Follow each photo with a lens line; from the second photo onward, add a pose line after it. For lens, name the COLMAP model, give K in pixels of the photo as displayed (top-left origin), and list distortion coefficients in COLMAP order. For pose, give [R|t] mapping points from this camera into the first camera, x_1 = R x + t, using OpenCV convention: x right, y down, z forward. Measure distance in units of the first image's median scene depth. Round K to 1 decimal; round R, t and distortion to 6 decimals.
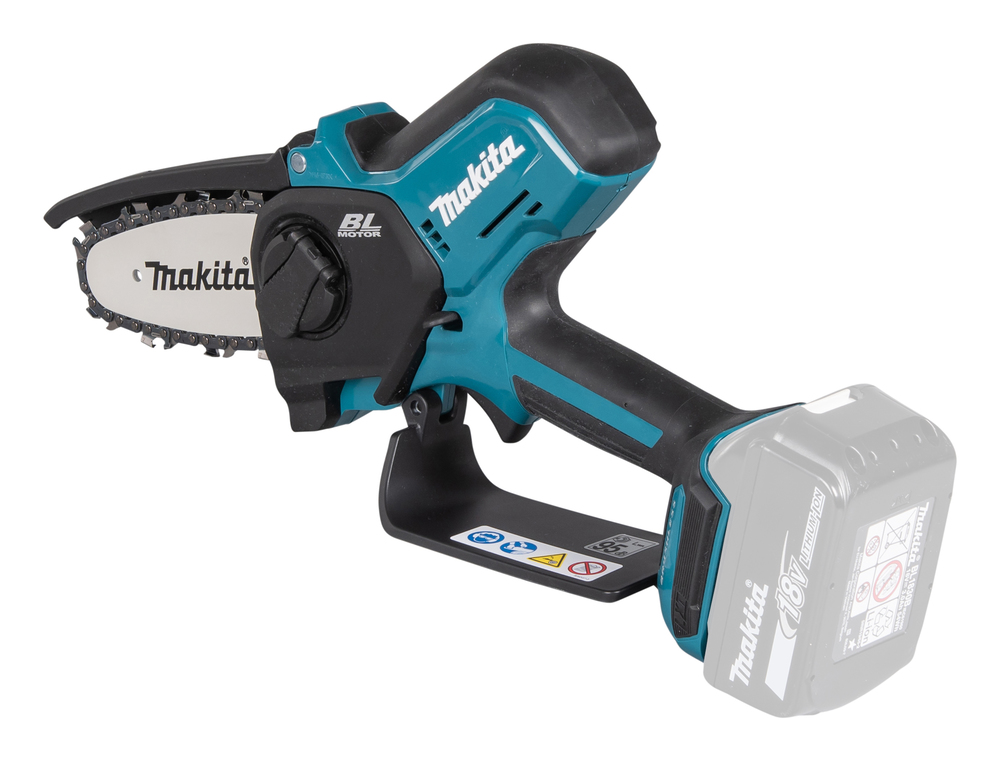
lens RADIAL K [[4703.3, 0, 500.7], [0, 4703.3, 382.5], [0, 0, 1]] dist [-0.817312, 0.000000]
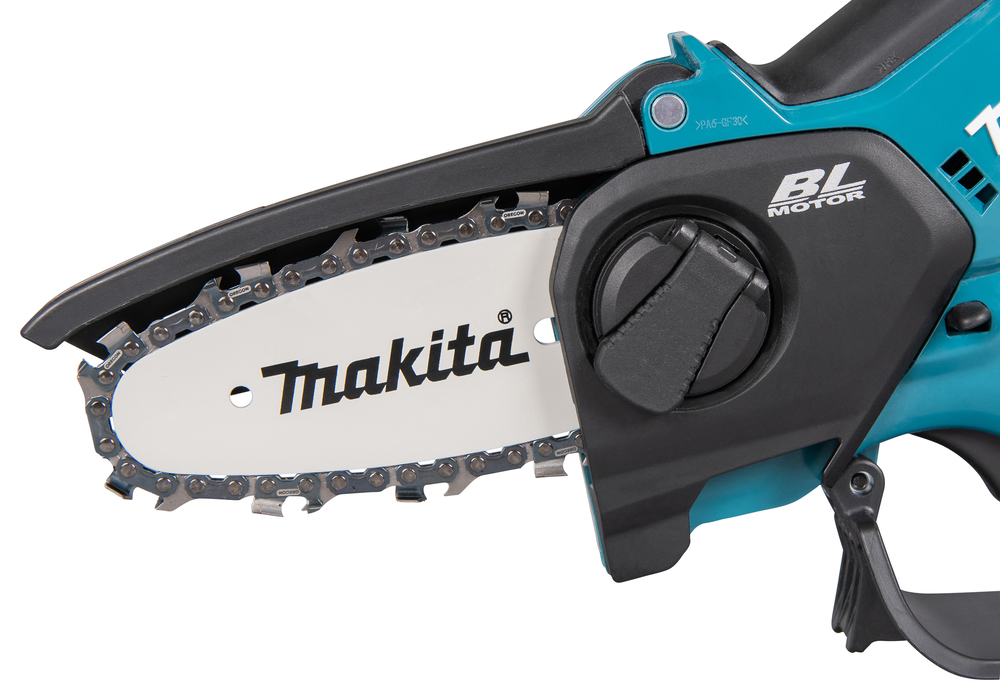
lens RADIAL K [[2355.8, 0, 609.3], [0, 2355.8, 347.9], [0, 0, 1]] dist [-0.082847, 0.000000]
pose [[0.686015, -0.101639, 0.720454, -0.262305], [0.224867, 0.971336, -0.077085, 0.004204], [-0.691967, 0.214888, 0.689206, 0.782154]]
